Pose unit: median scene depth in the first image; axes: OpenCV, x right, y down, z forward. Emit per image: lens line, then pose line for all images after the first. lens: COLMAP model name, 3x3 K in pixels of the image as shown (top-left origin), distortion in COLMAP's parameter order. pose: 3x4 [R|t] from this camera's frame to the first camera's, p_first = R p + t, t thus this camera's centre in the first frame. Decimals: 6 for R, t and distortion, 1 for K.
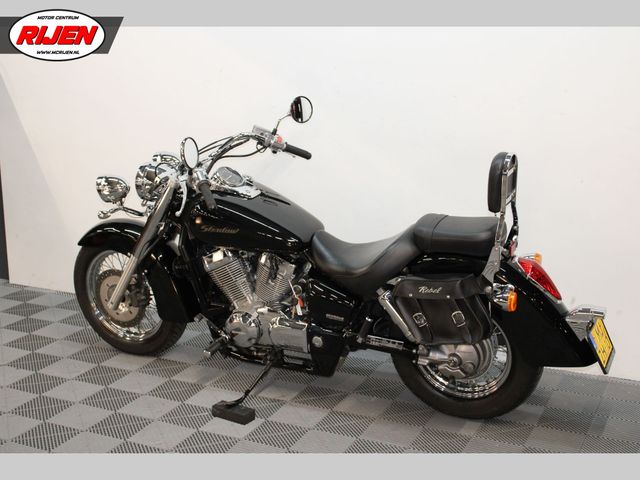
lens RADIAL K [[926.7, 0, 320.0], [0, 926.7, 240.0], [0, 0, 1]] dist [-0.005464, -0.006442]
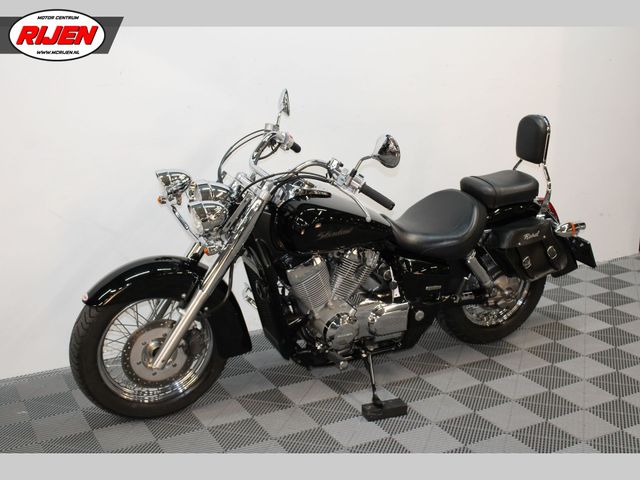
lens RADIAL K [[798.4, 0, 320.0], [0, 798.4, 240.0], [0, 0, 1]] dist [0.004794, 0.018246]
pose [[0.597589, -0.220208, 0.770971, -0.727730], [0.194156, 0.972672, 0.127326, -0.108029], [-0.777940, 0.073600, 0.624013, 0.497716]]
